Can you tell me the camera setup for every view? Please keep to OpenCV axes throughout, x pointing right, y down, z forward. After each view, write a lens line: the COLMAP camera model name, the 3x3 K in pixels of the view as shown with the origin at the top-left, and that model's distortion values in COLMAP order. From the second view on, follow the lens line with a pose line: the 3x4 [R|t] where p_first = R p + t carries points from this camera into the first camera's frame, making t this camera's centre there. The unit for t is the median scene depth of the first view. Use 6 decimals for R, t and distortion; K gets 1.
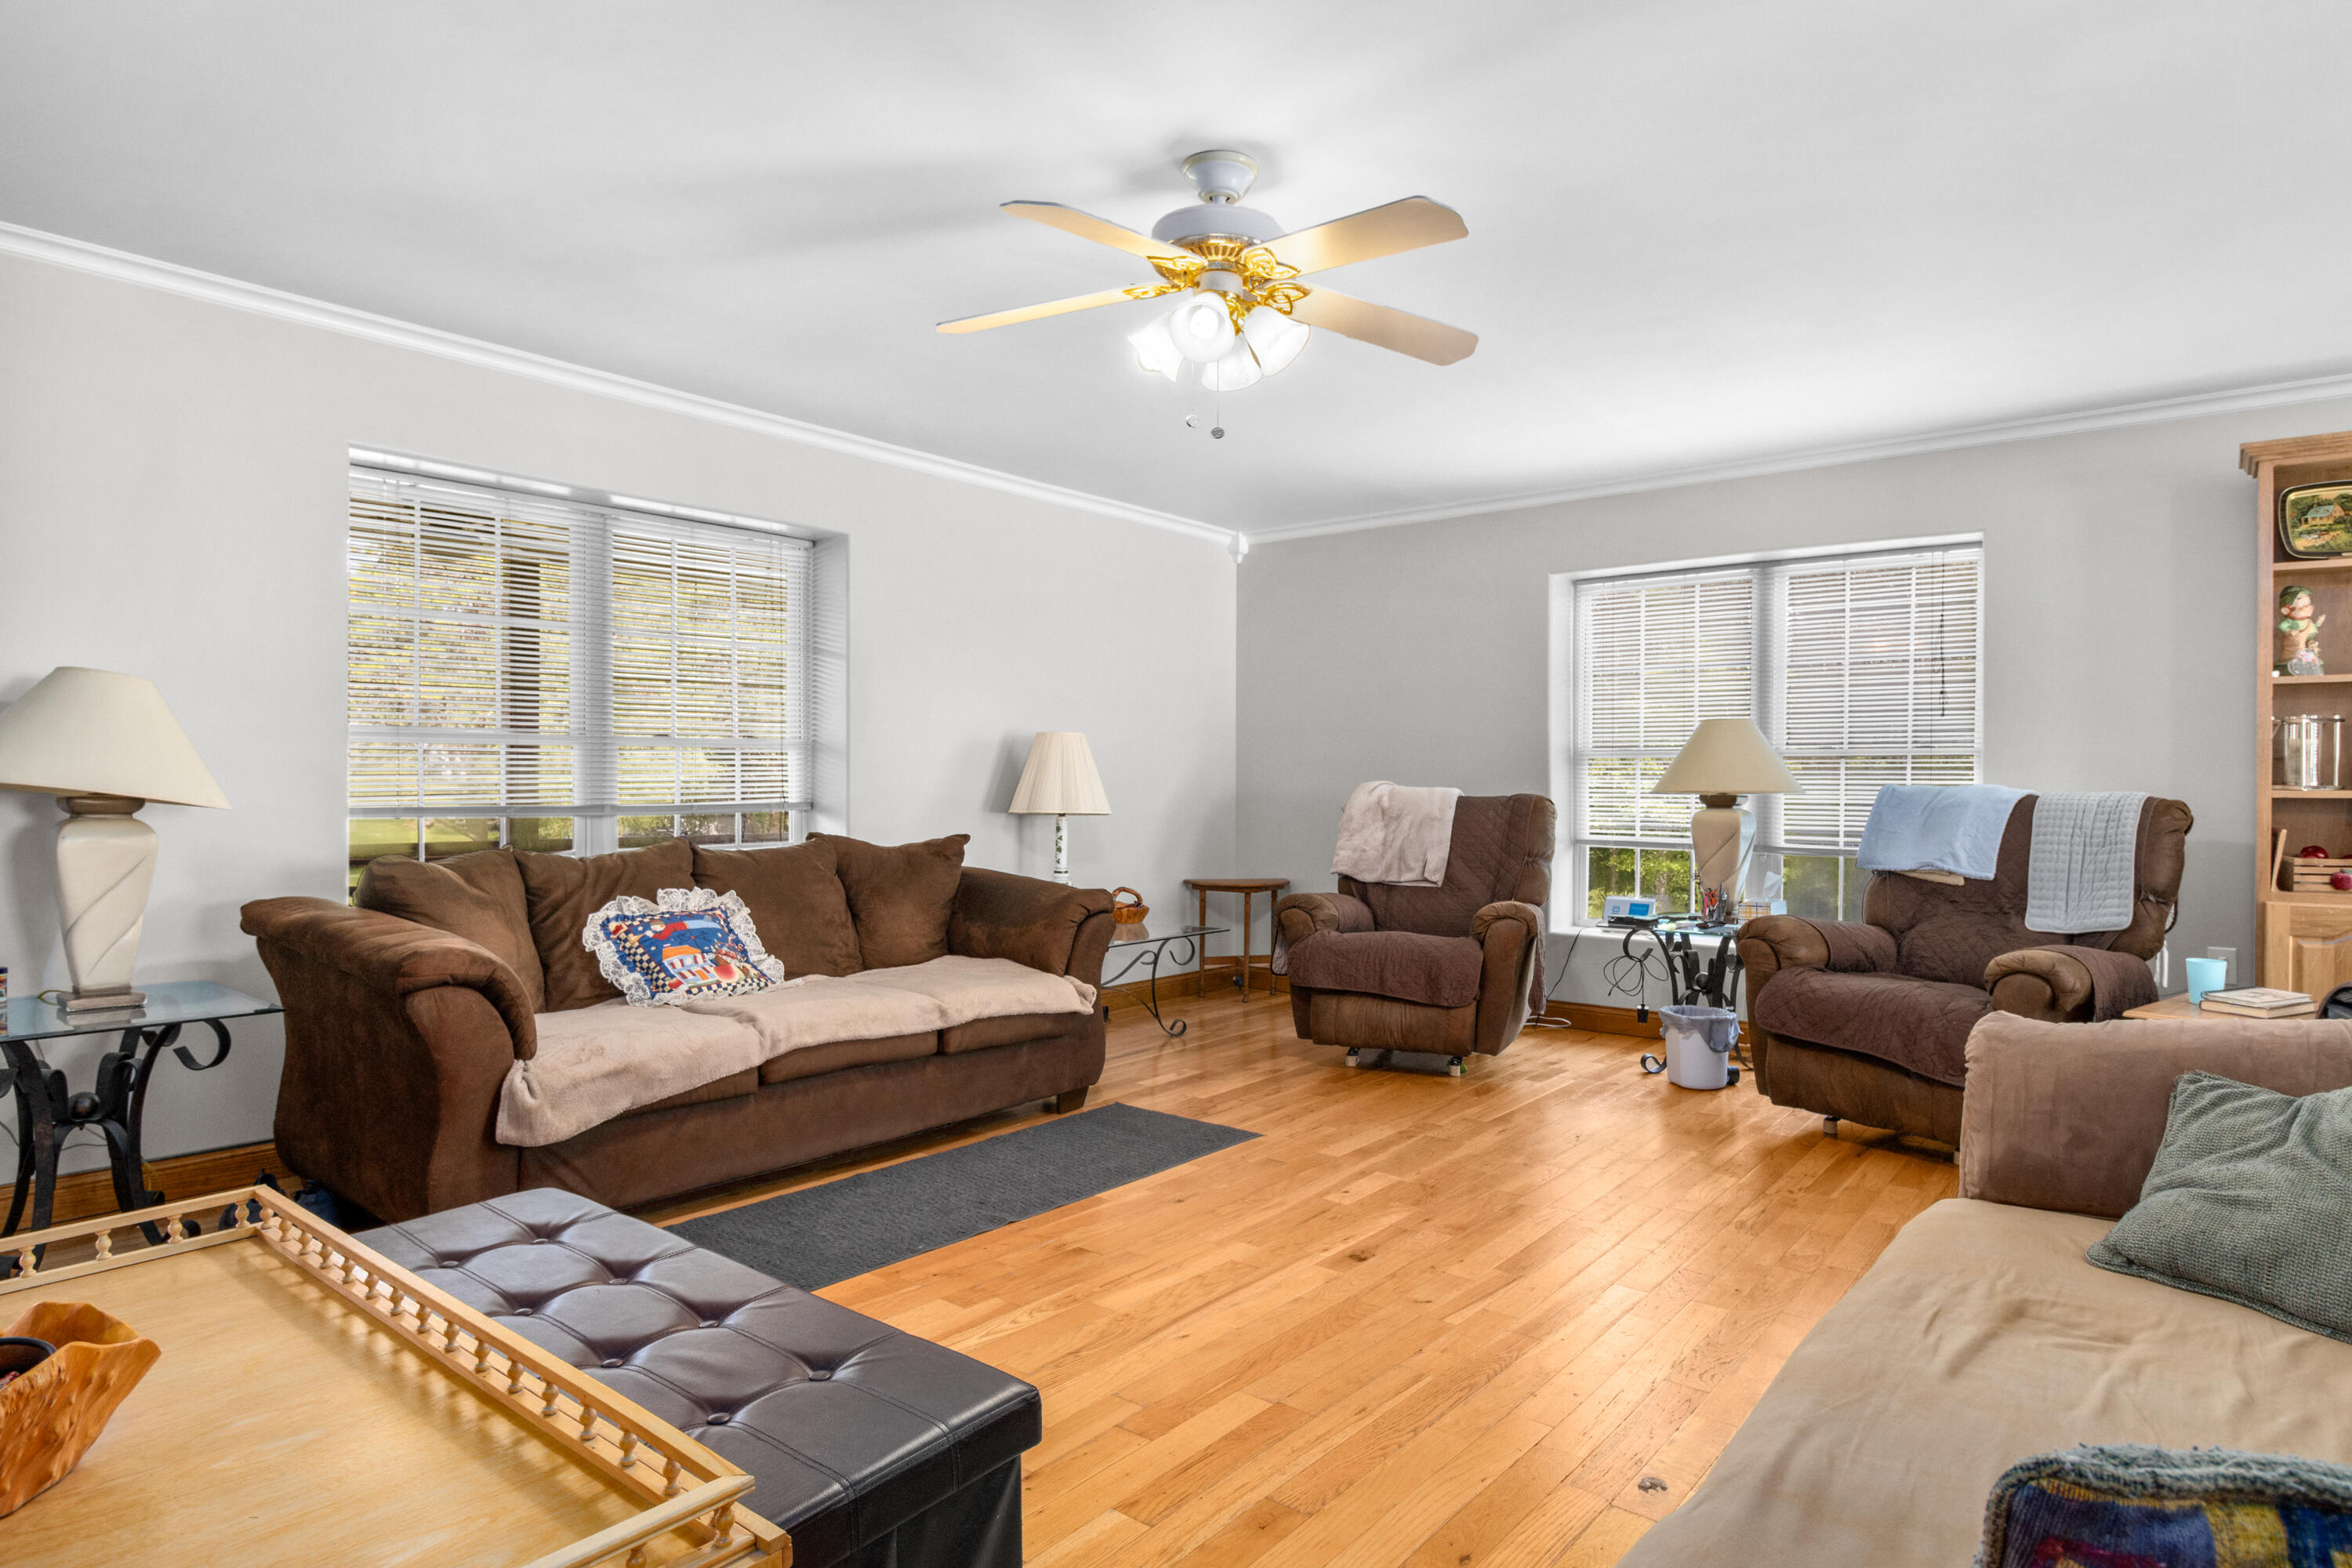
lens RADIAL K [[1298.1, 0, 1229.6], [0, 1298.1, 798.8], [0, 0, 1]] dist [0.005450, 0.000495]
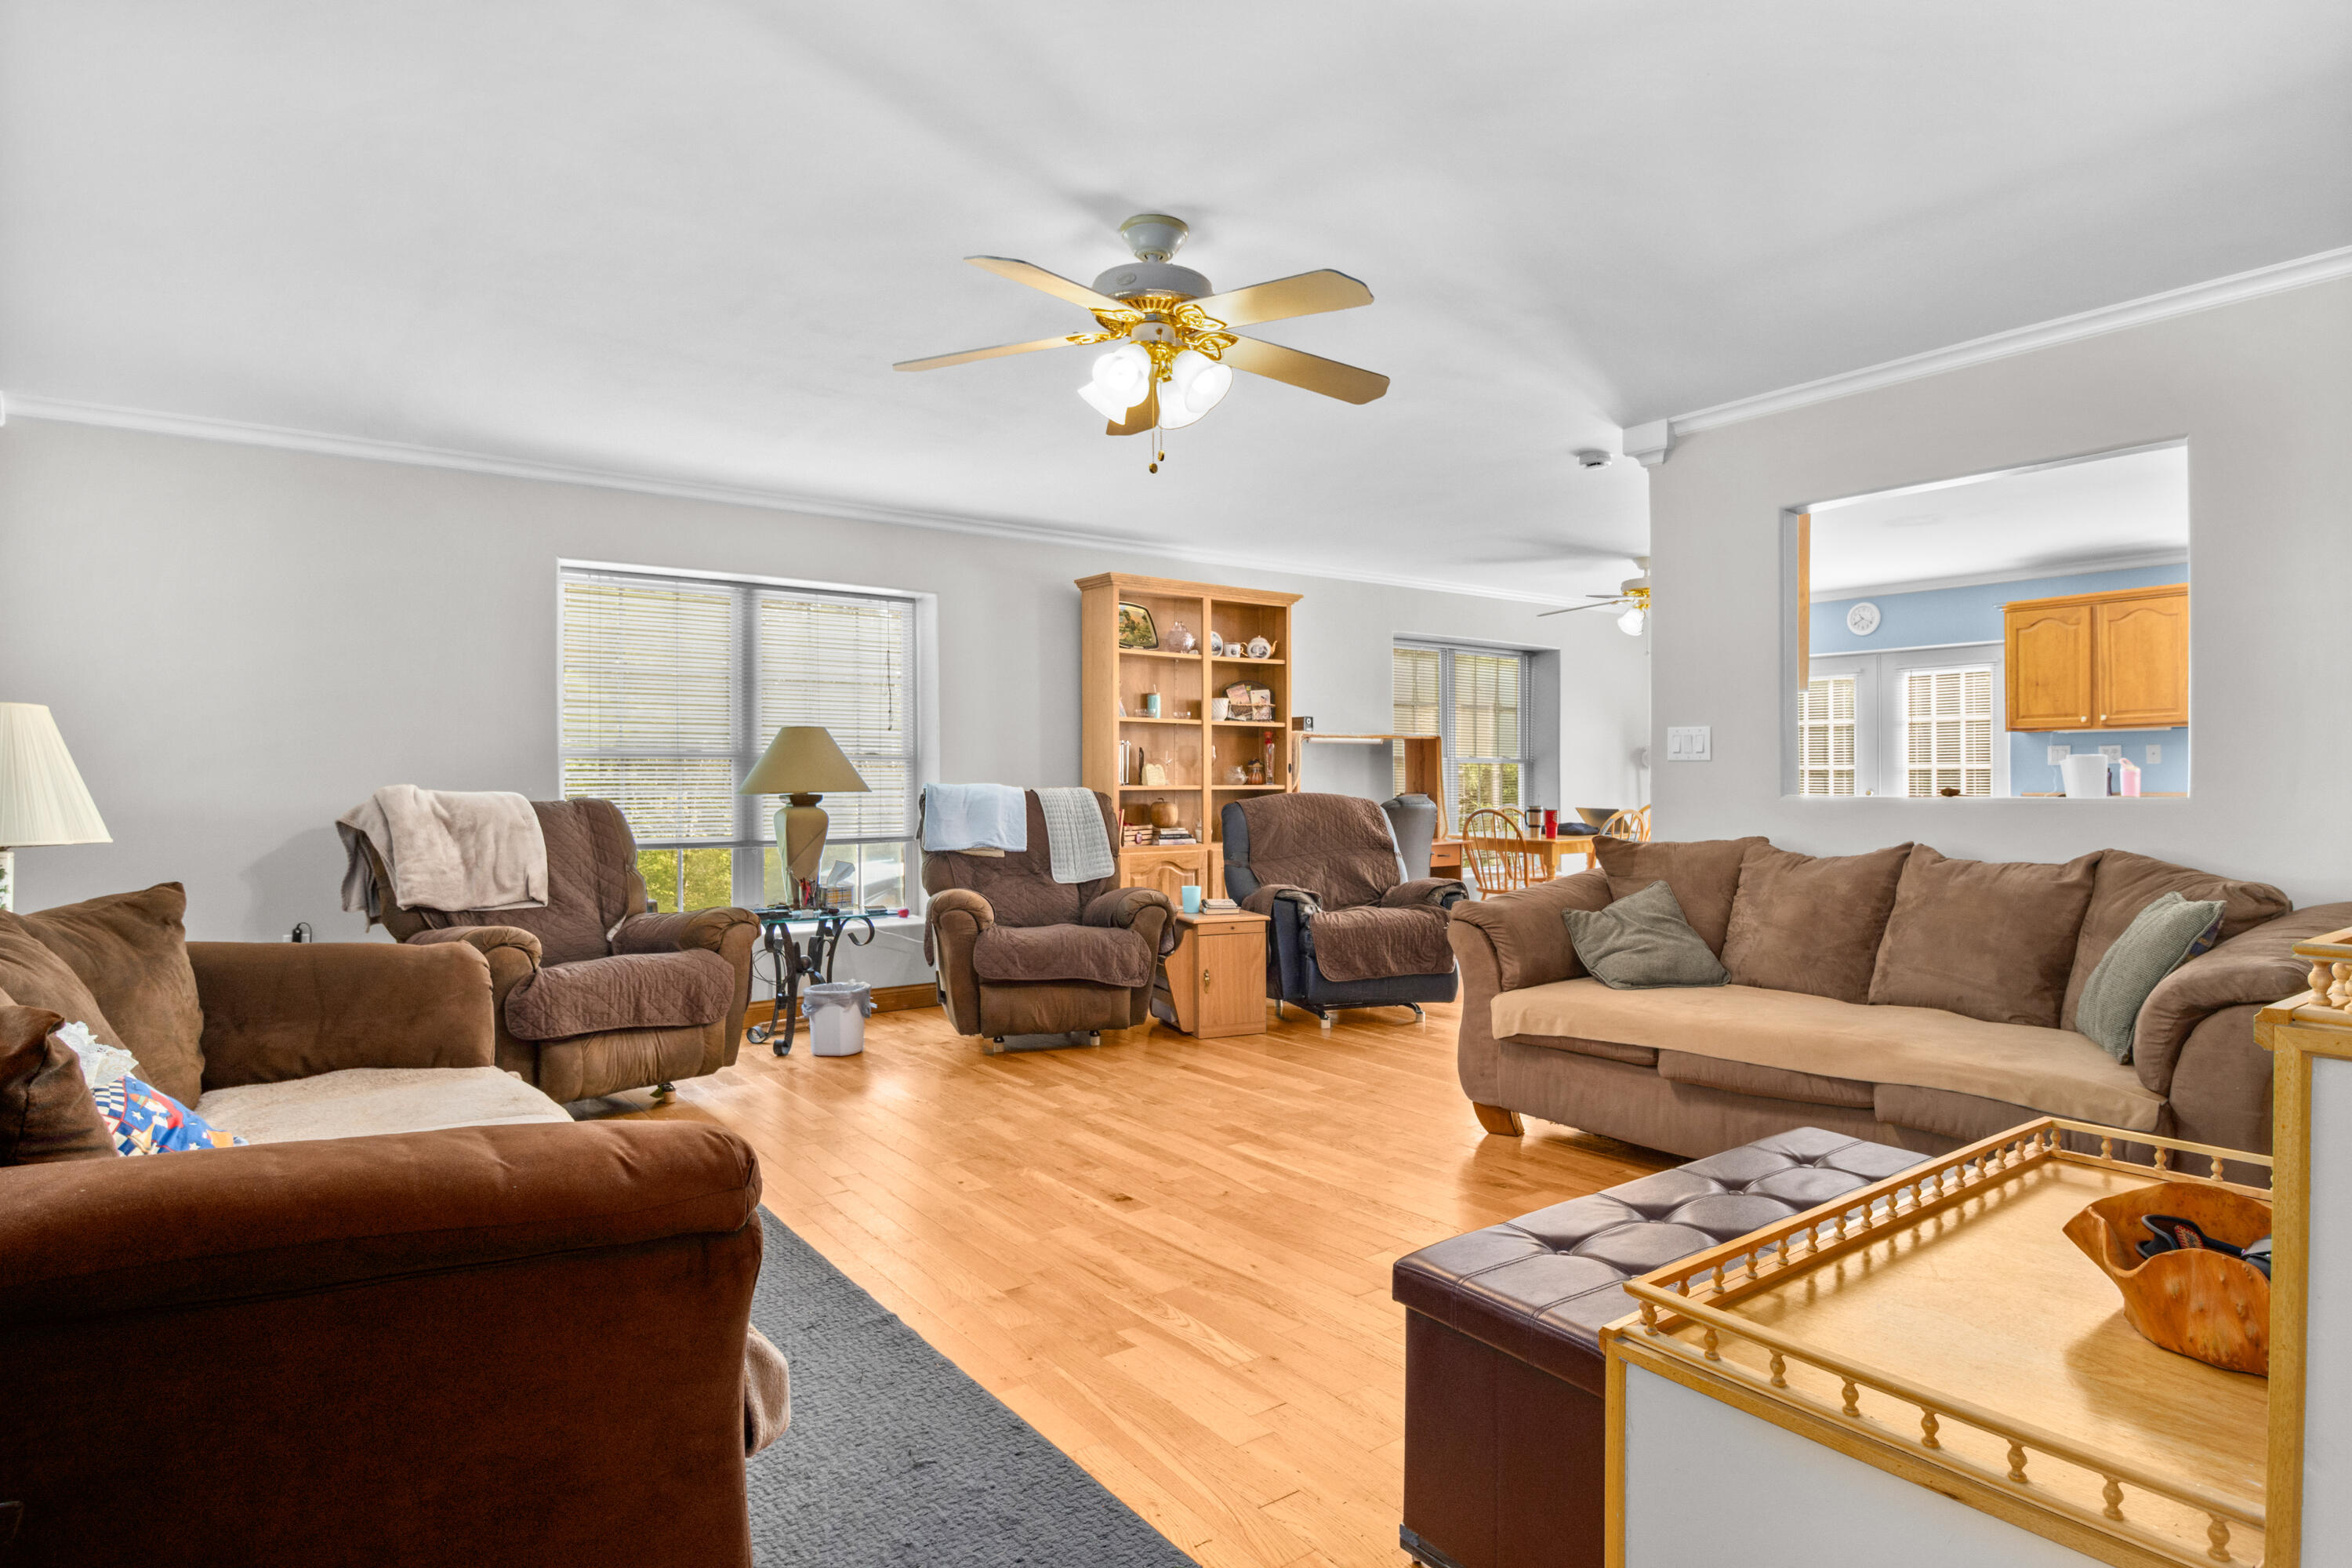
lens RADIAL K [[1298.1, 0, 1175.6], [0, 1298.1, 779.0], [0, 0, 1]] dist [0.005450, 0.000495]
pose [[0.255425, -0.003719, 0.966822, -0.689815], [0.016890, 0.999857, -0.000616, -0.011177], [-0.966681, 0.016487, 0.255451, 0.453297]]
